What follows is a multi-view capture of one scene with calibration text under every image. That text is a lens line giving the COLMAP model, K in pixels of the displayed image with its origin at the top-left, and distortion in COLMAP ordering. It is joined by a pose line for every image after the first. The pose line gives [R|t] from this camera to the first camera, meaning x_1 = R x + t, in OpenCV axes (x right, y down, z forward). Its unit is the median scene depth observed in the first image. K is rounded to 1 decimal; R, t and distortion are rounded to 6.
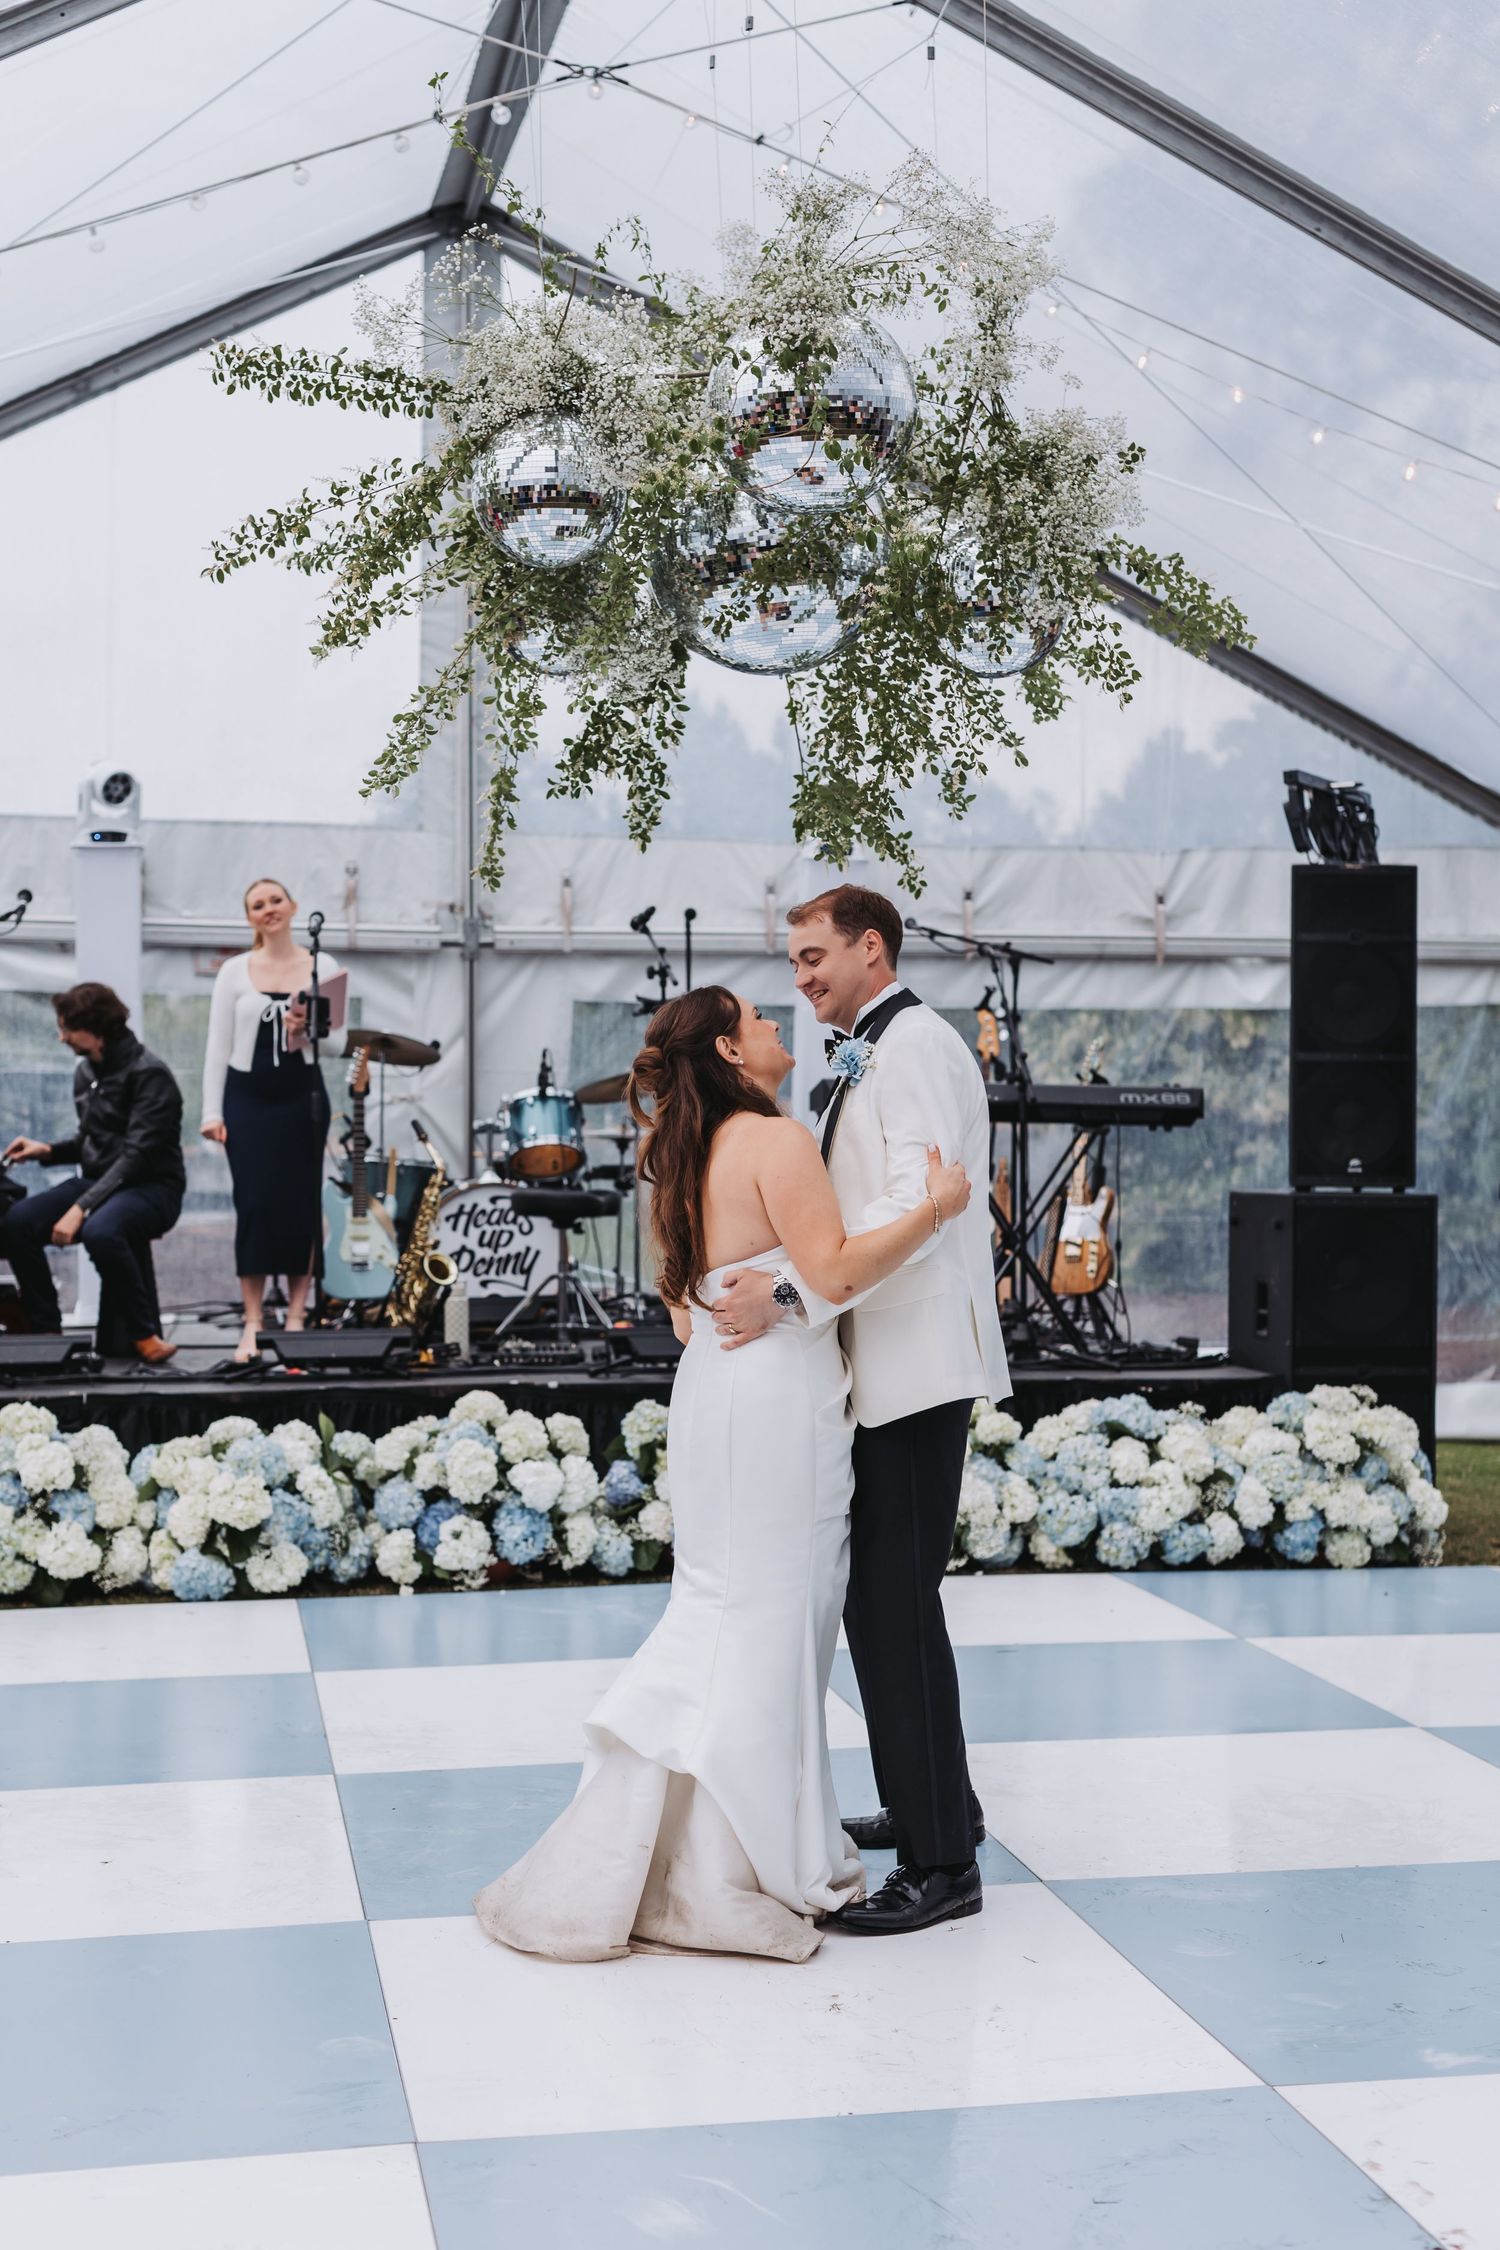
lens RADIAL K [[3102.4, 0, 744.4], [0, 3102.4, 1130.2], [0, 0, 1]] dist [-0.002731, 0.024598]
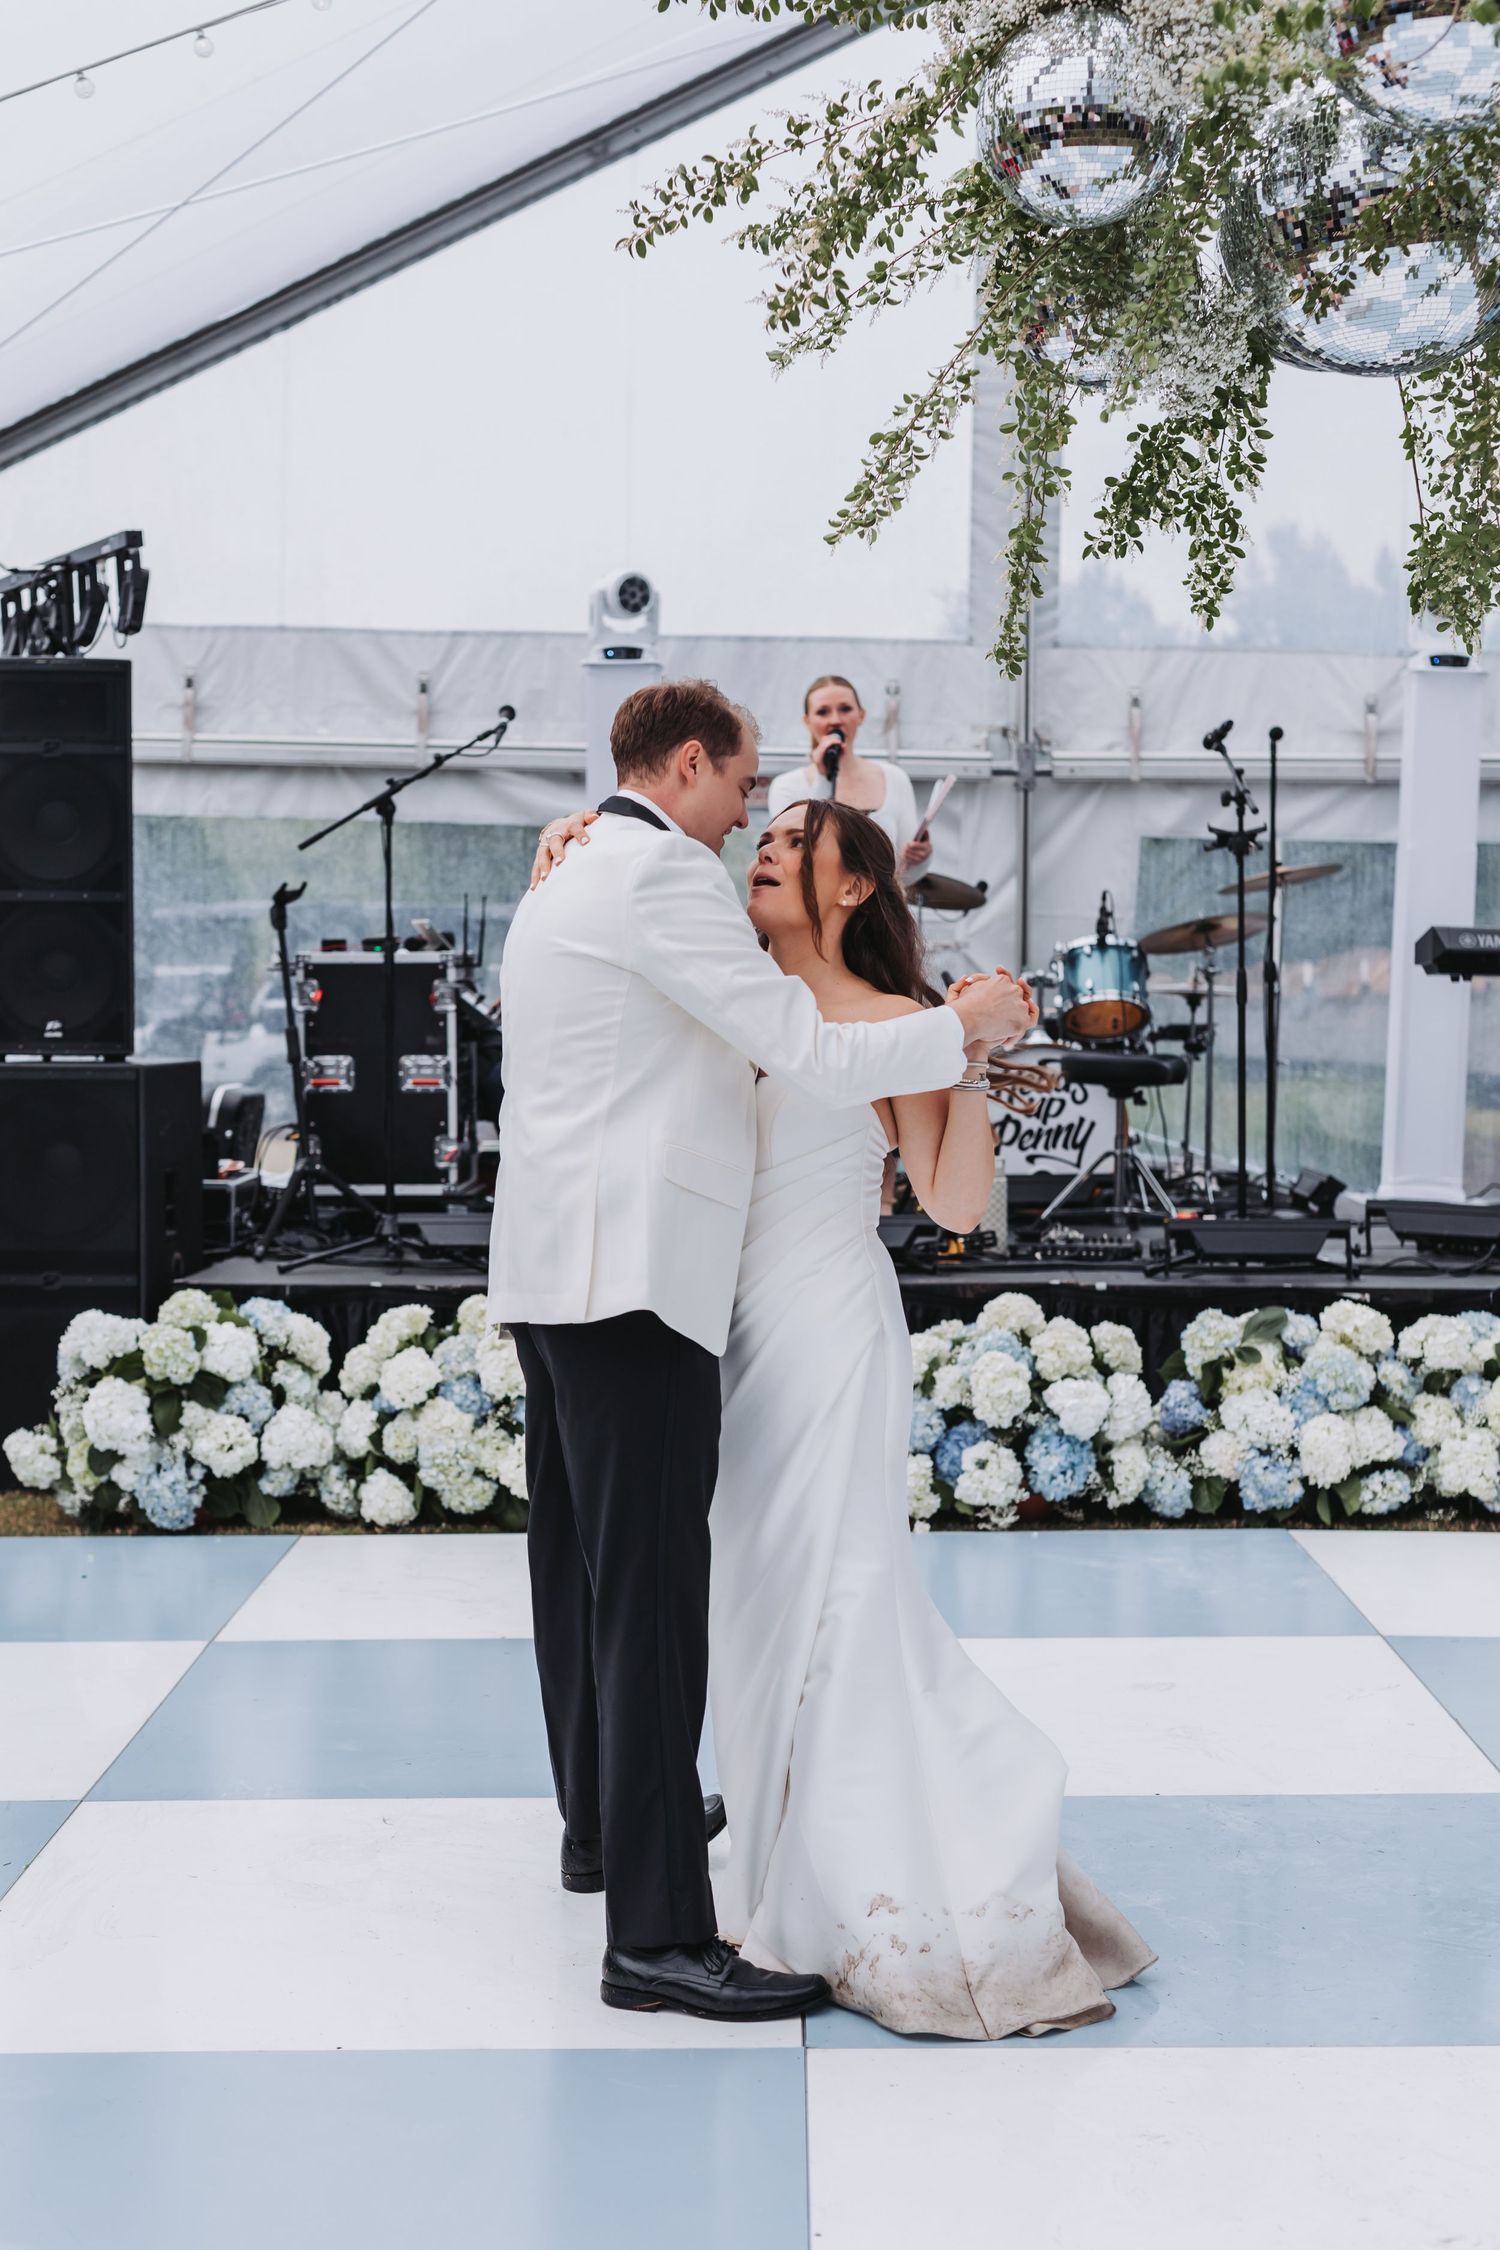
lens RADIAL K [[3074.1, 0, 760.2], [0, 3074.1, 1143.8], [0, 0, 1]] dist [-0.008829, -0.004315]
pose [[0.982955, 0.017436, -0.183020, -0.000261], [-0.007591, 0.998493, 0.054354, -0.001823], [0.183692, -0.052038, 0.981606, 0.168191]]
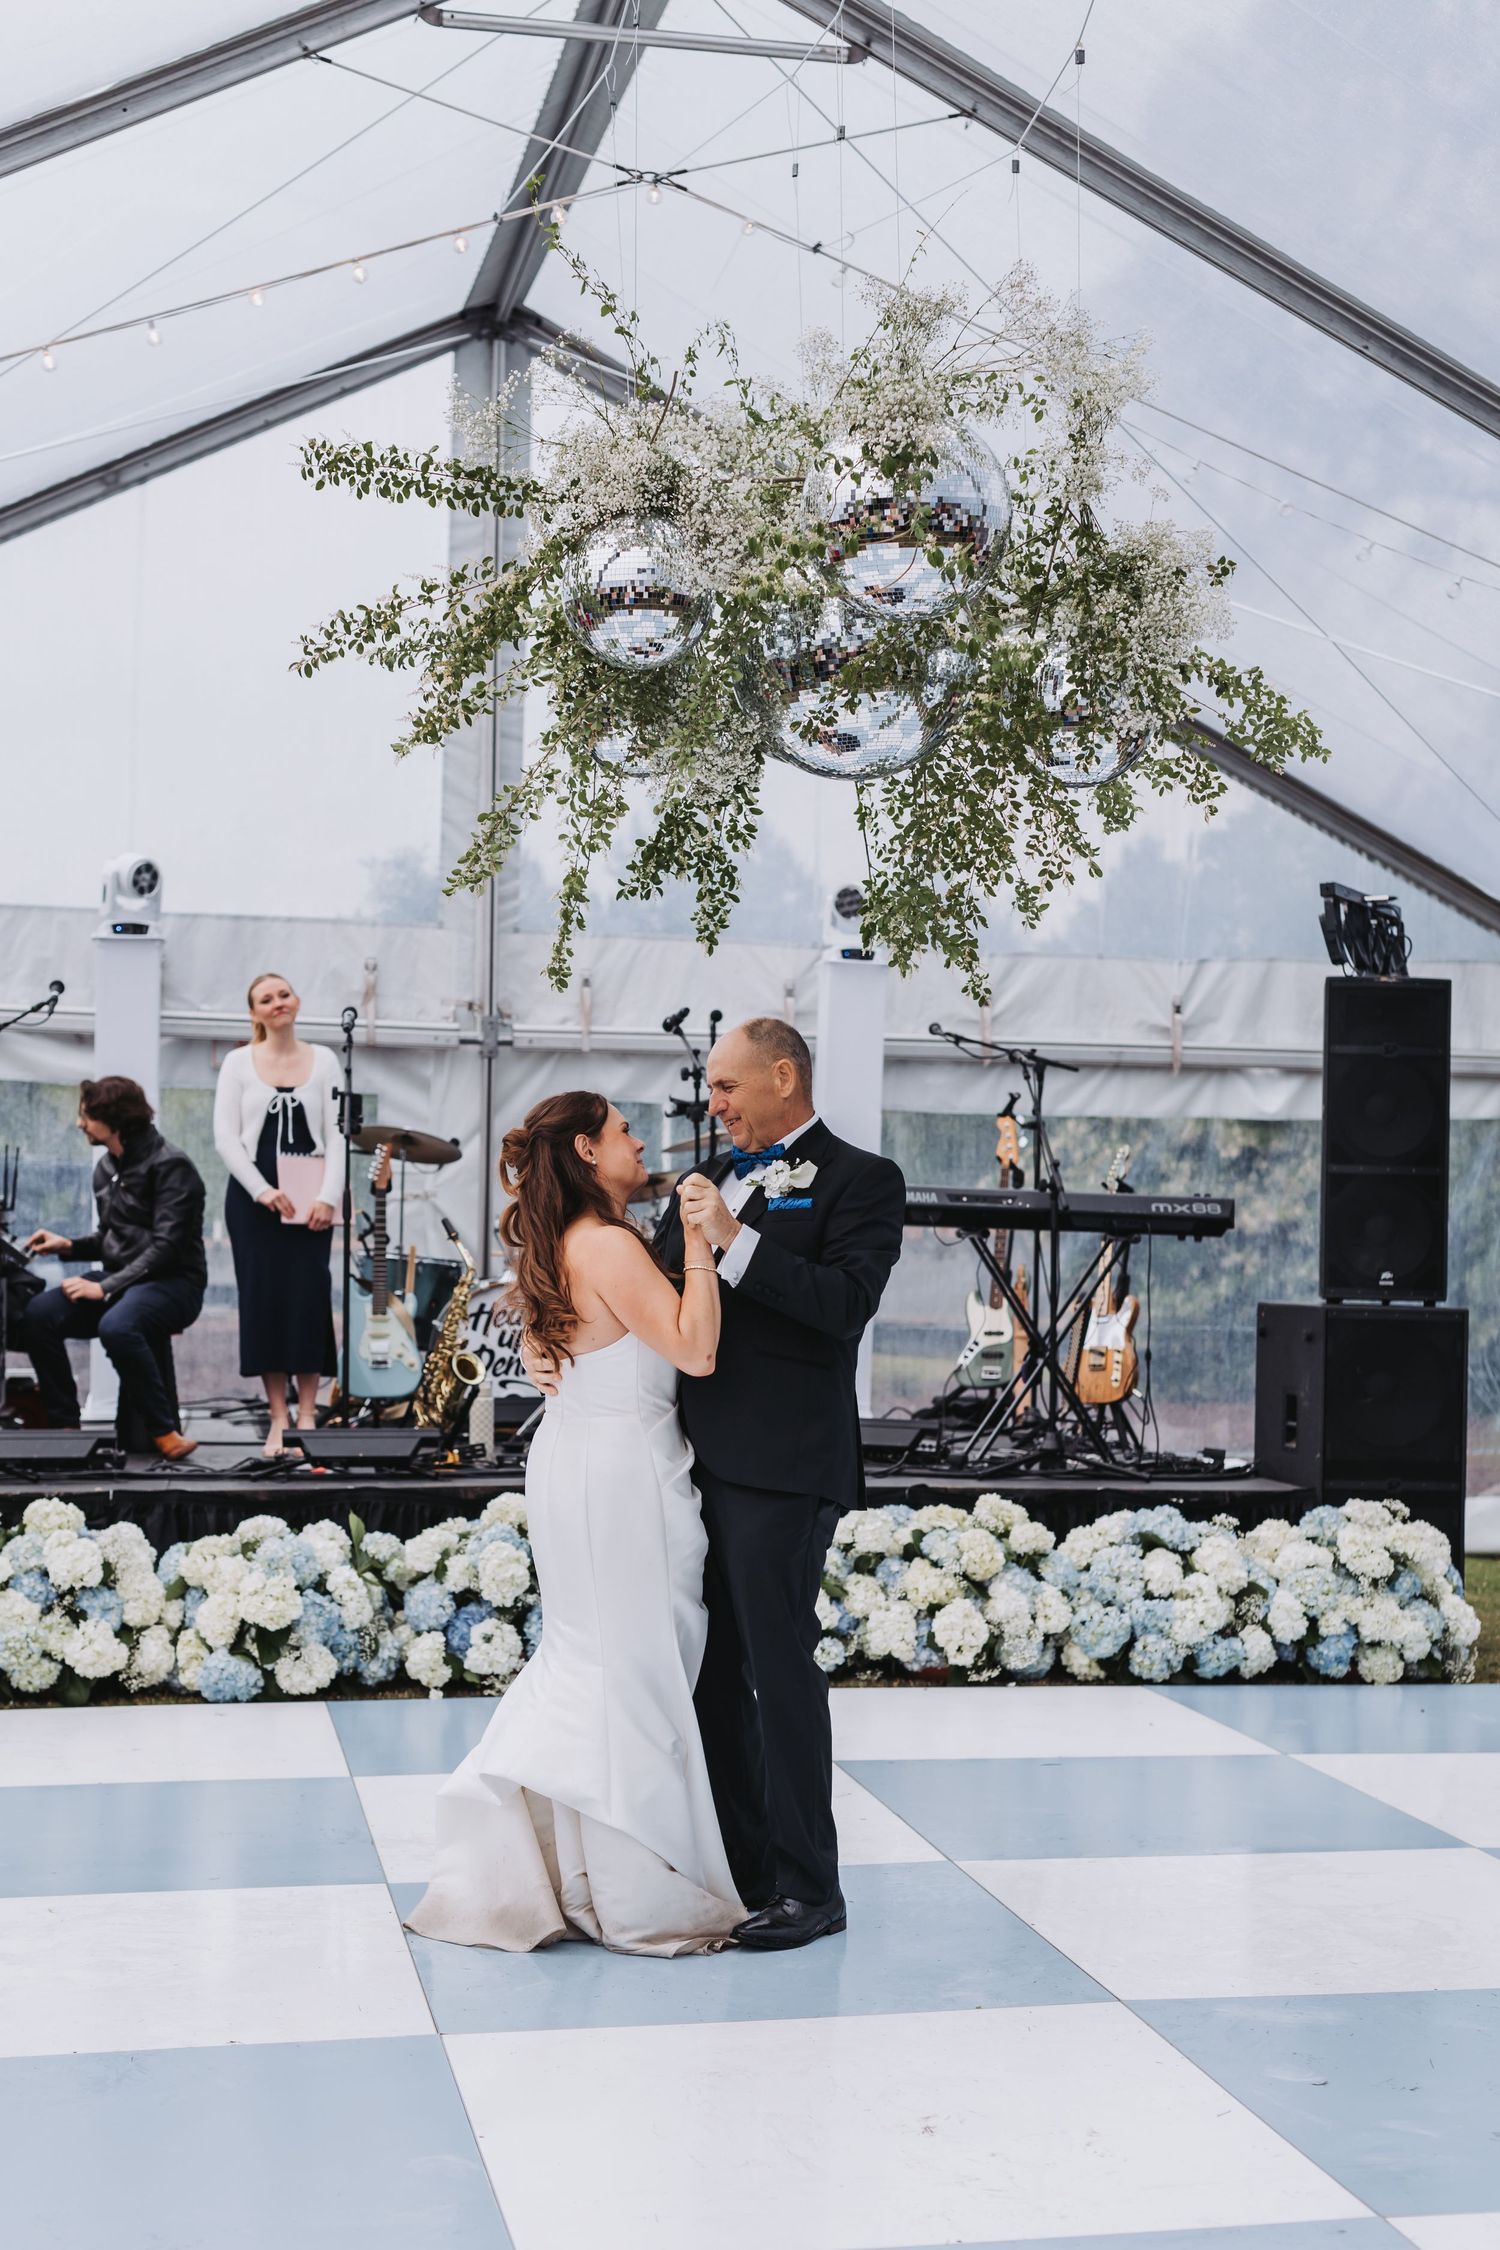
lens RADIAL K [[3102.2, 0, 753.3], [0, 3102.2, 1144.1], [0, 0, 1]] dist [0.006282, 0.005163]
pose [[0.999770, 0.015885, 0.014395, -0.024404], [-0.015477, 0.999486, -0.028071, -0.000780], [-0.014834, 0.027841, 0.999502, 0.004128]]
